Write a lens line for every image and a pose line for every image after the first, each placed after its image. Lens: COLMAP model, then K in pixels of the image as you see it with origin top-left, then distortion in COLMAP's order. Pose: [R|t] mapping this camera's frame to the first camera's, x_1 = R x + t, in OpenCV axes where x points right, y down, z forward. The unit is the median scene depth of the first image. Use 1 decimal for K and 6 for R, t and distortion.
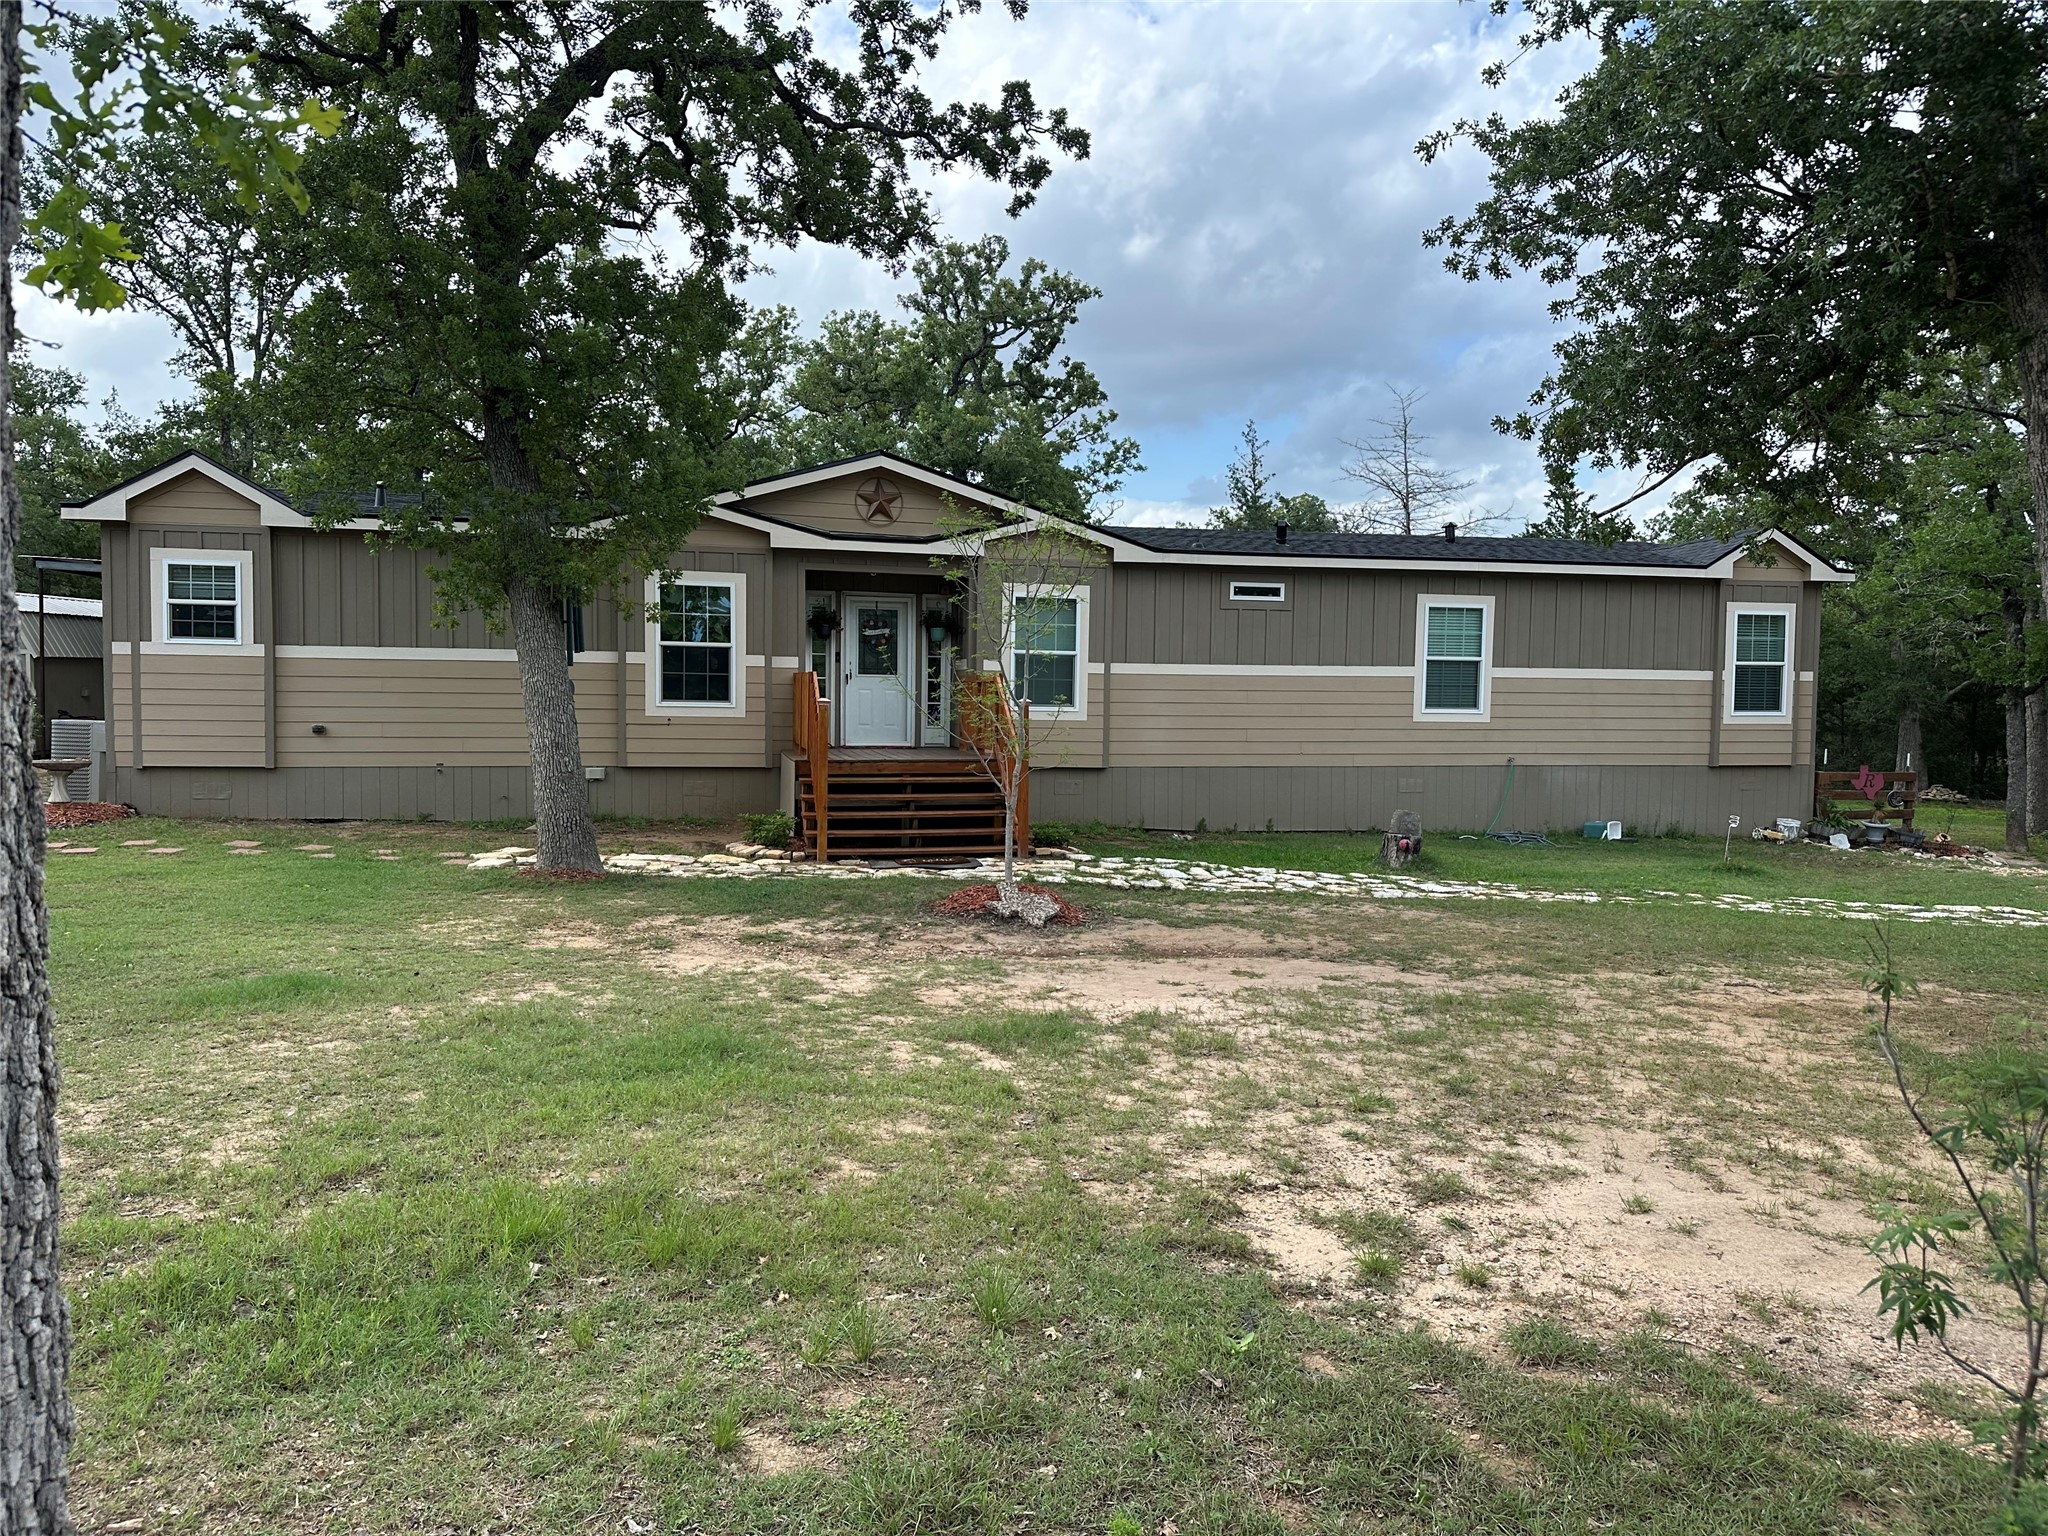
lens RADIAL K [[1344.7, 0, 1024.0], [0, 1344.7, 768.0], [0, 0, 1]] dist [0.097524, -0.152819]
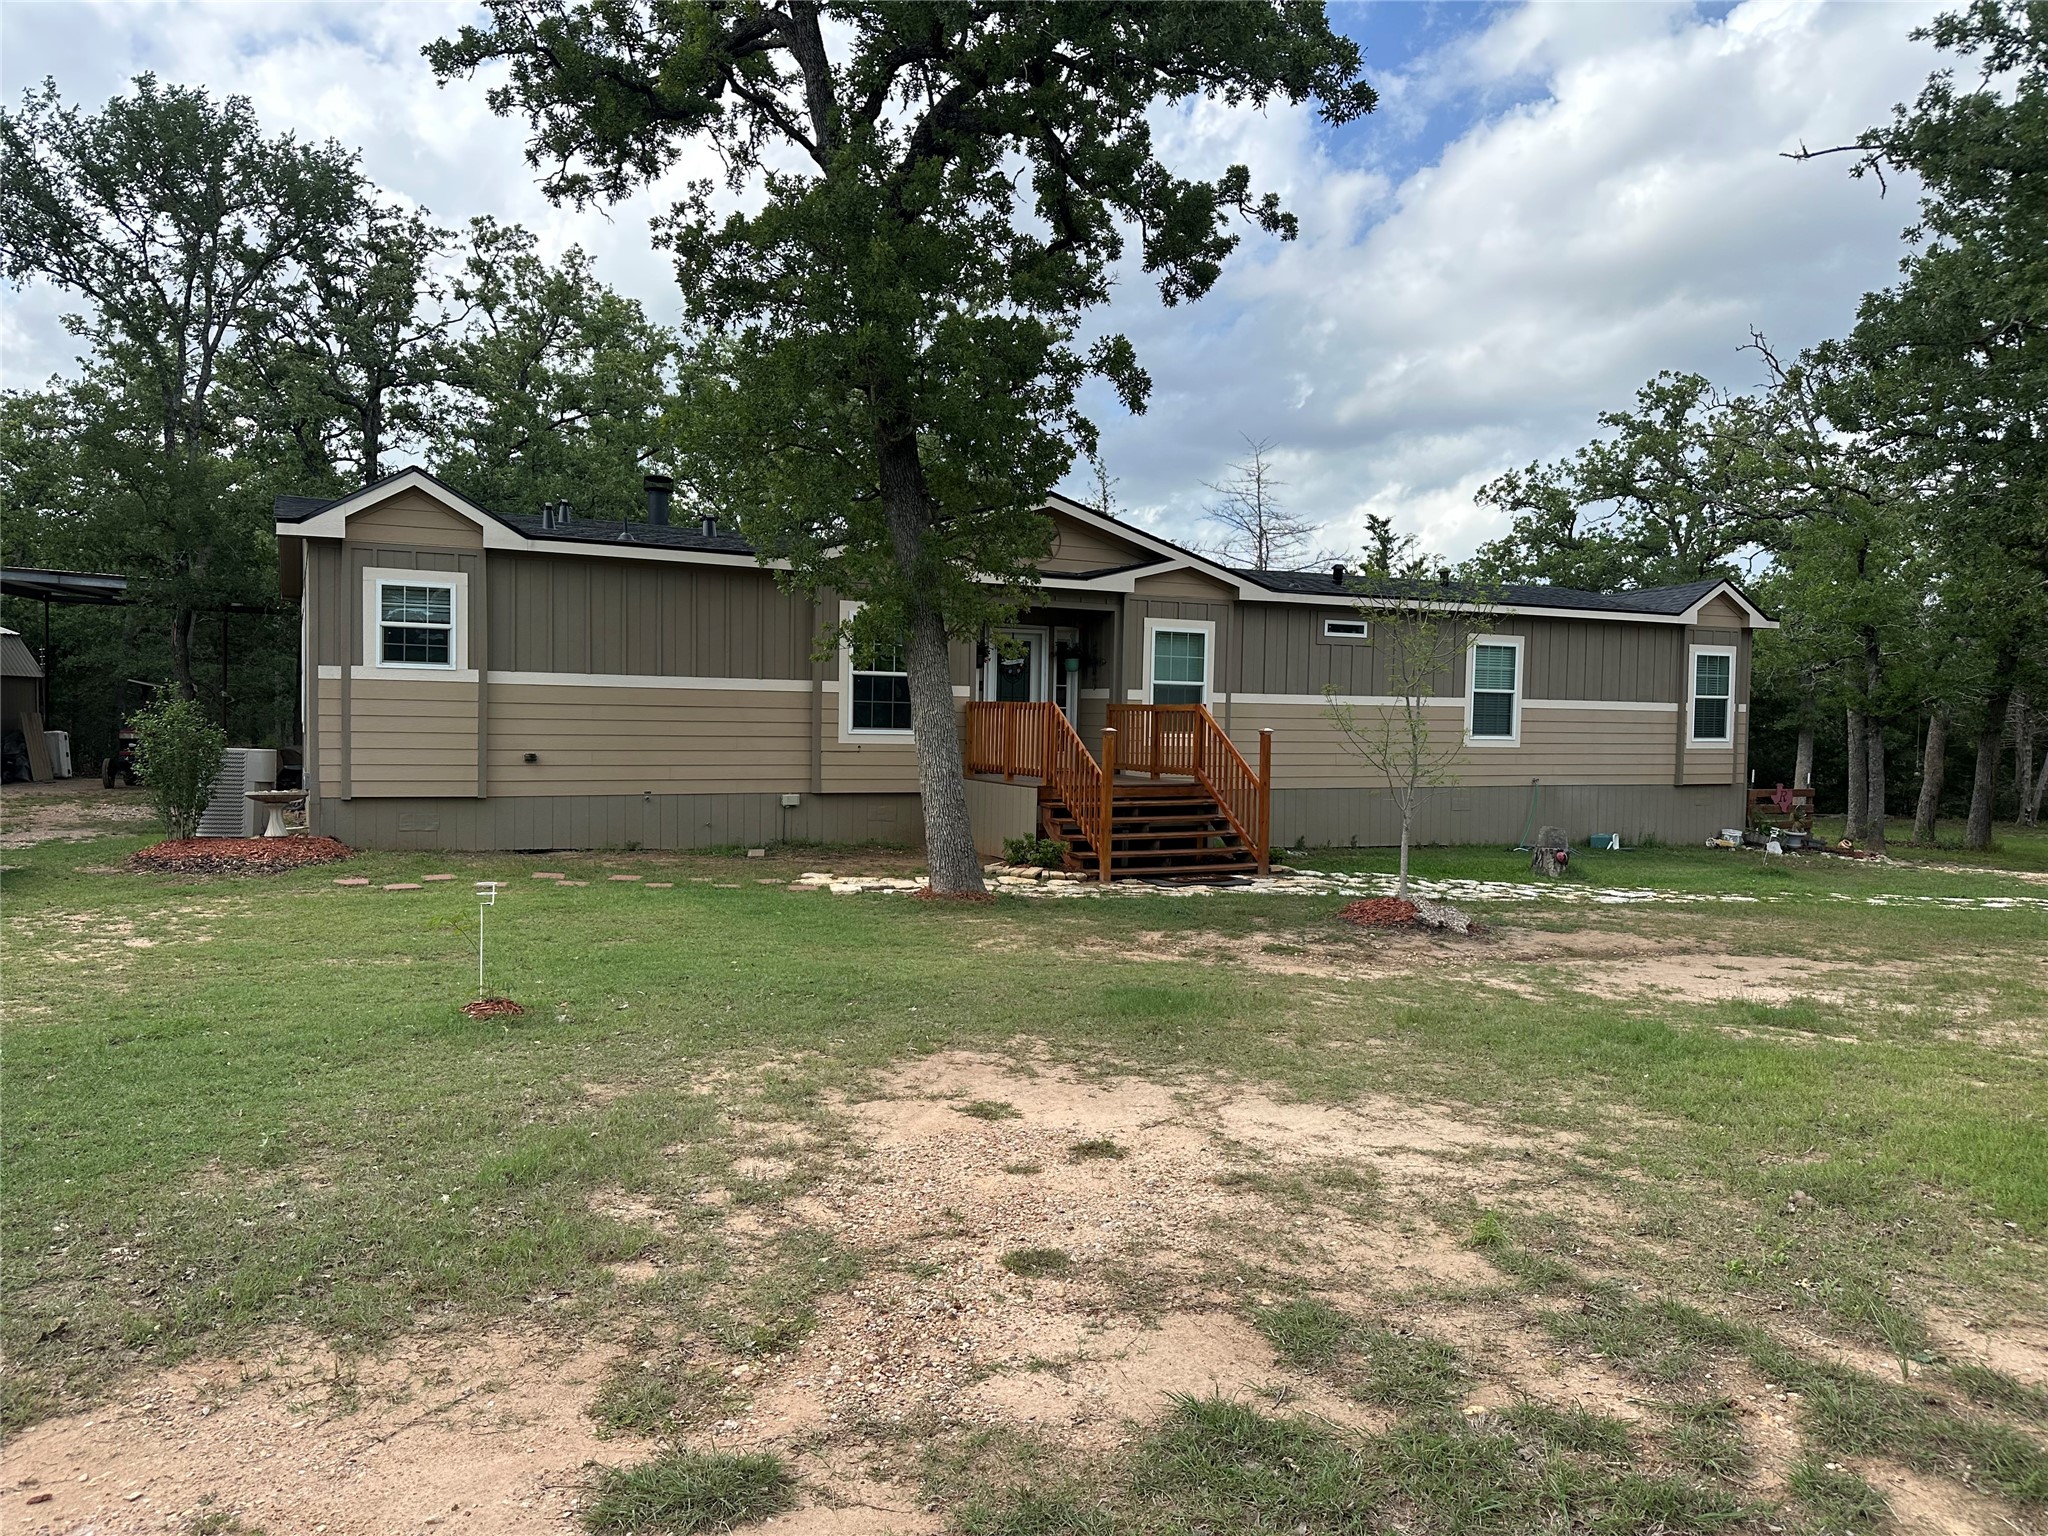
lens RADIAL K [[1344.7, 0, 1024.0], [0, 1344.7, 768.0], [0, 0, 1]] dist [0.097524, -0.152819]
pose [[0.976726, -0.003784, 0.214458, -0.372612], [0.006608, 0.999901, -0.012455, -0.006326], [-0.214389, 0.013582, 0.976654, -0.022902]]
